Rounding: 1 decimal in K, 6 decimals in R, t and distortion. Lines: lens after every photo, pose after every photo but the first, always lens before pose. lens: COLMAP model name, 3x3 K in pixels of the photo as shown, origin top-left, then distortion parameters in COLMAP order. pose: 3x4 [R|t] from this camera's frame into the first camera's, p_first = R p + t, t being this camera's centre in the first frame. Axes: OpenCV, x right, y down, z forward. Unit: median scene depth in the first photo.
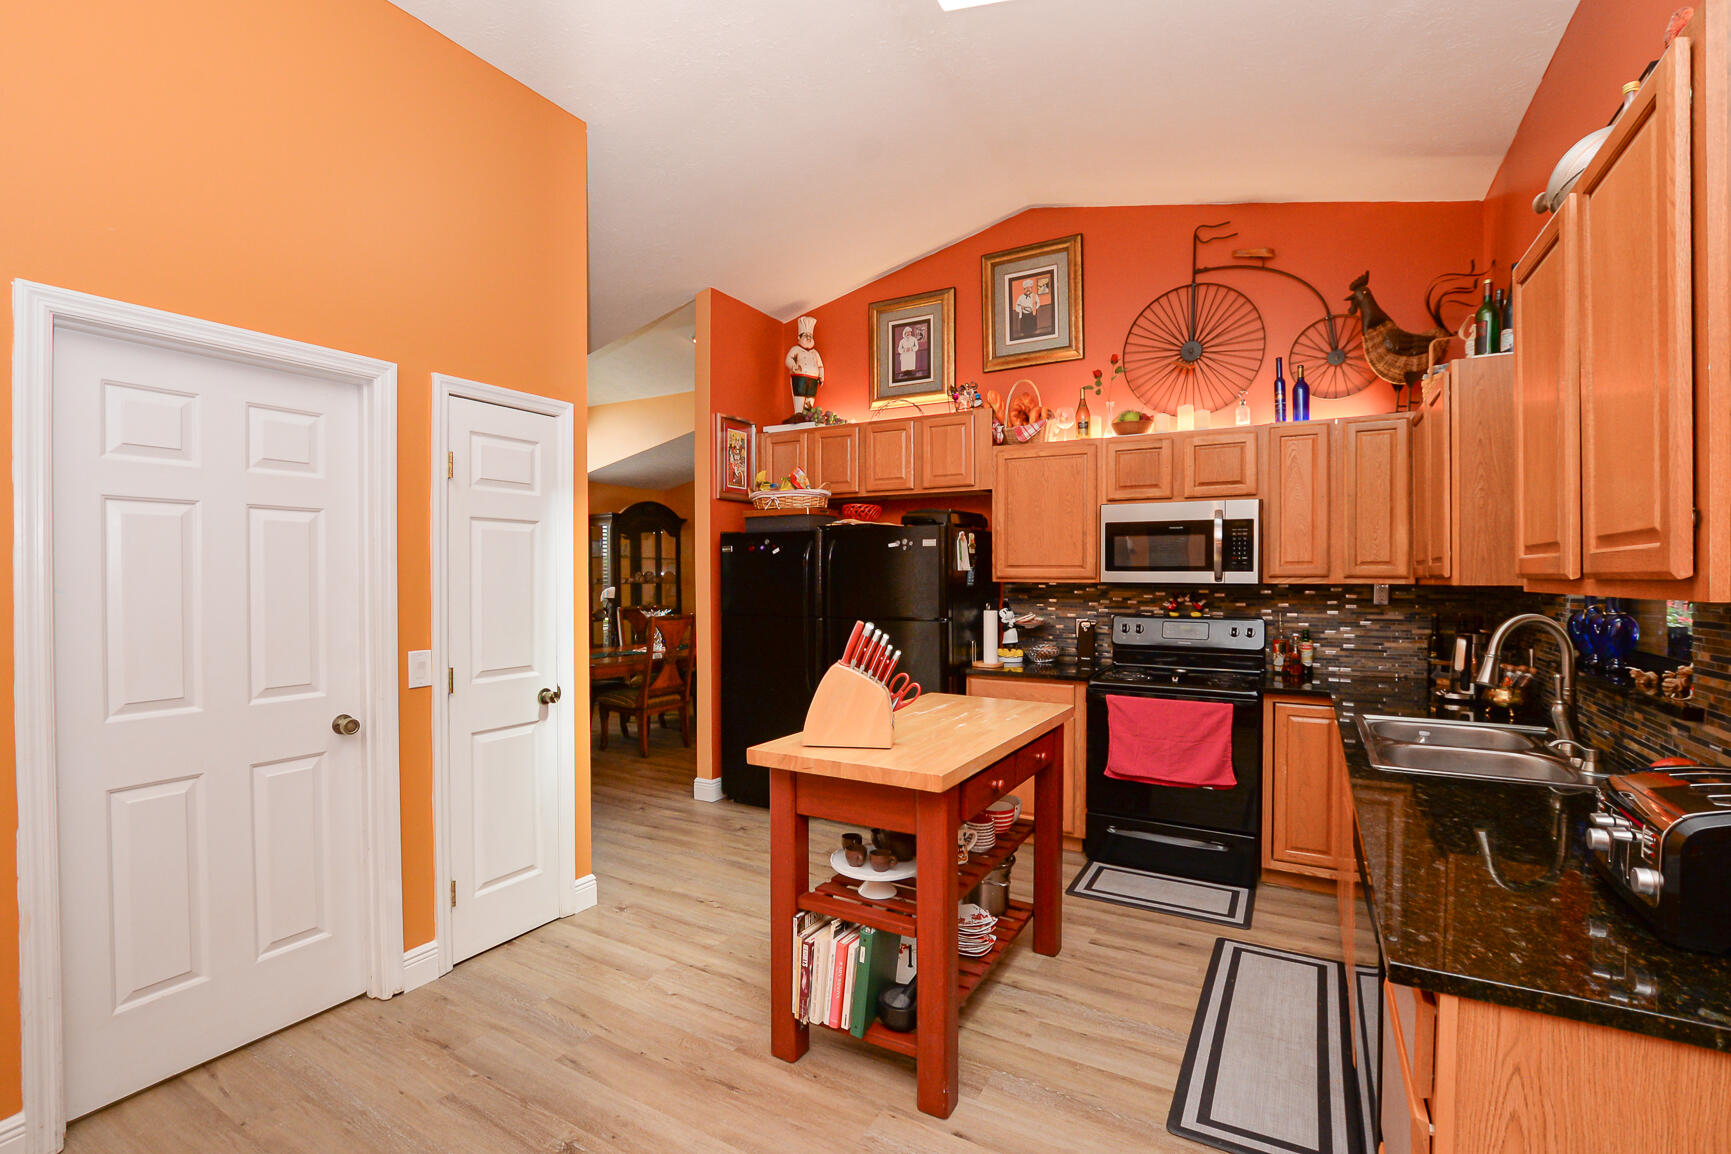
lens RADIAL K [[774.1, 0, 865.5], [0, 774.1, 577.0], [0, 0, 1]] dist [-0.000898, 0.000142]
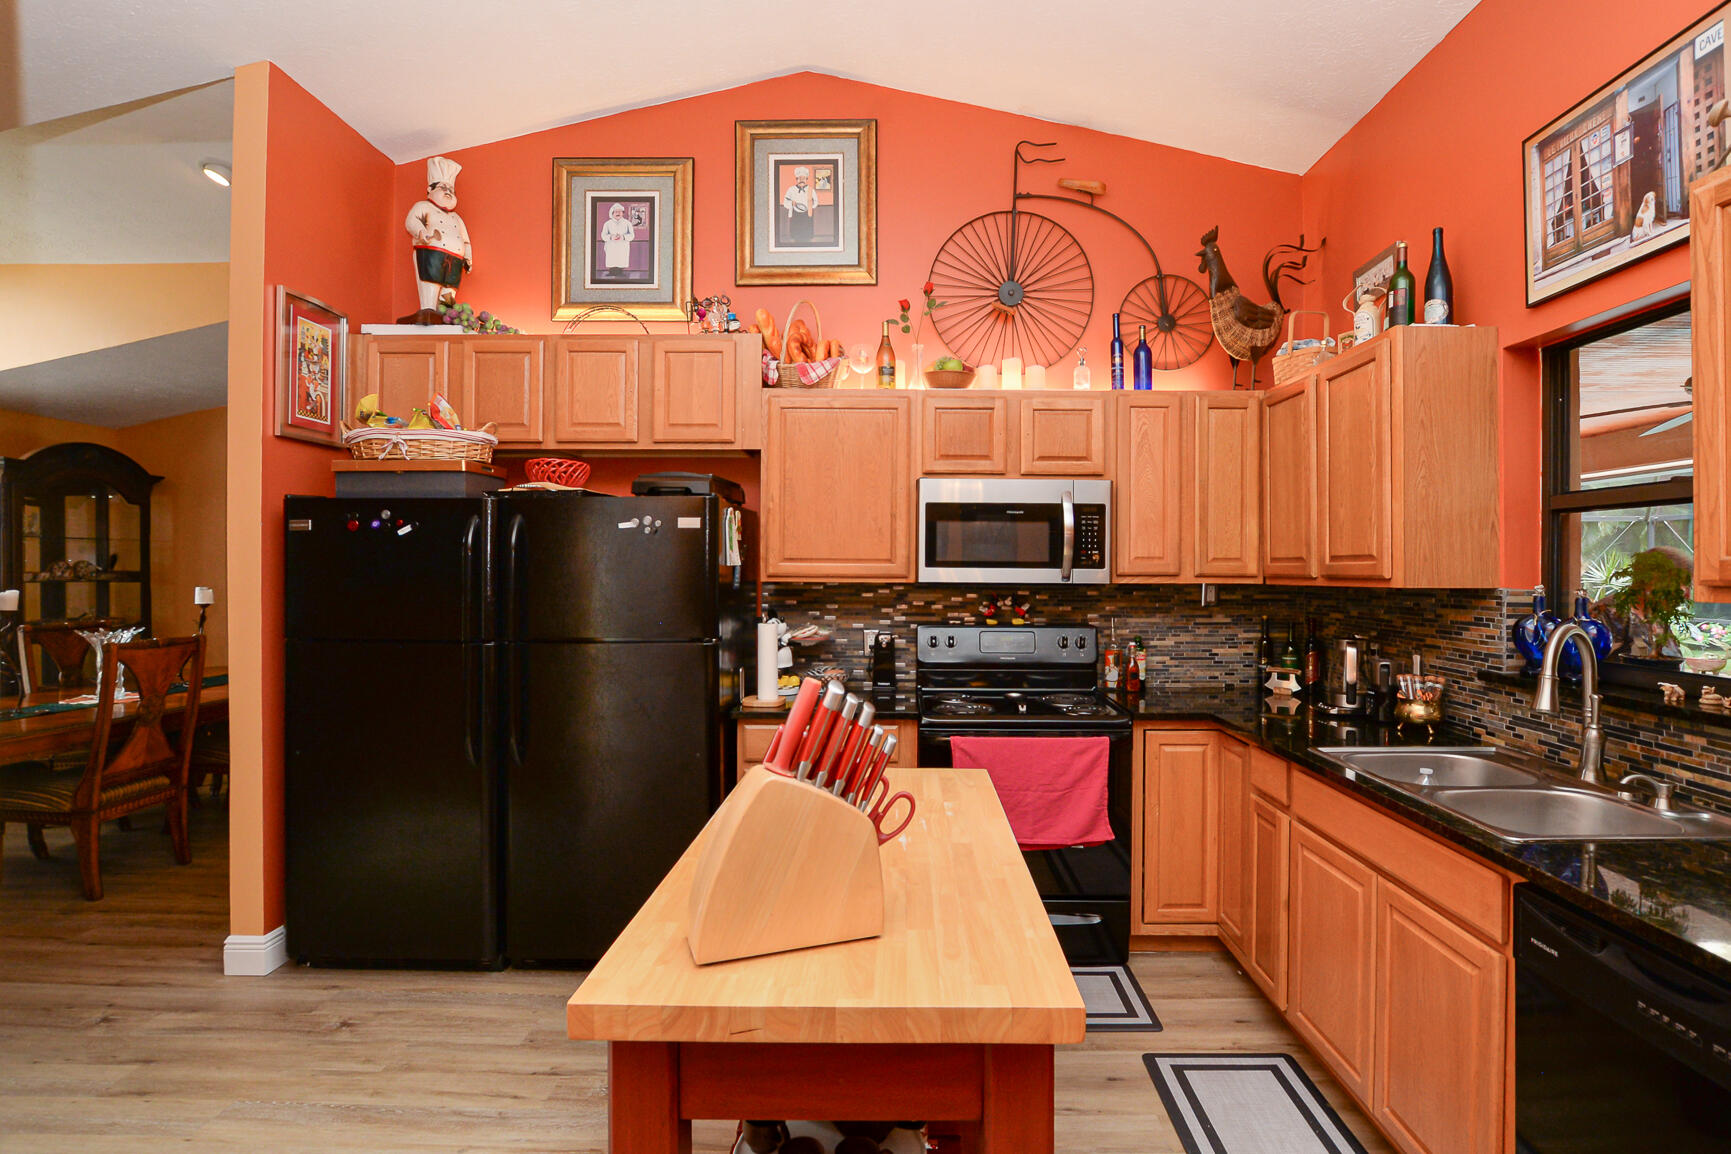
lens RADIAL K [[849.4, 0, 869.2], [0, 849.4, 564.5], [0, 0, 1]] dist [-0.022873, 0.006571]
pose [[0.874366, 0.004285, 0.485248, -0.124903], [-0.001986, 0.999984, -0.005252, -0.005389], [-0.485263, 0.003629, 0.874361, 0.285905]]
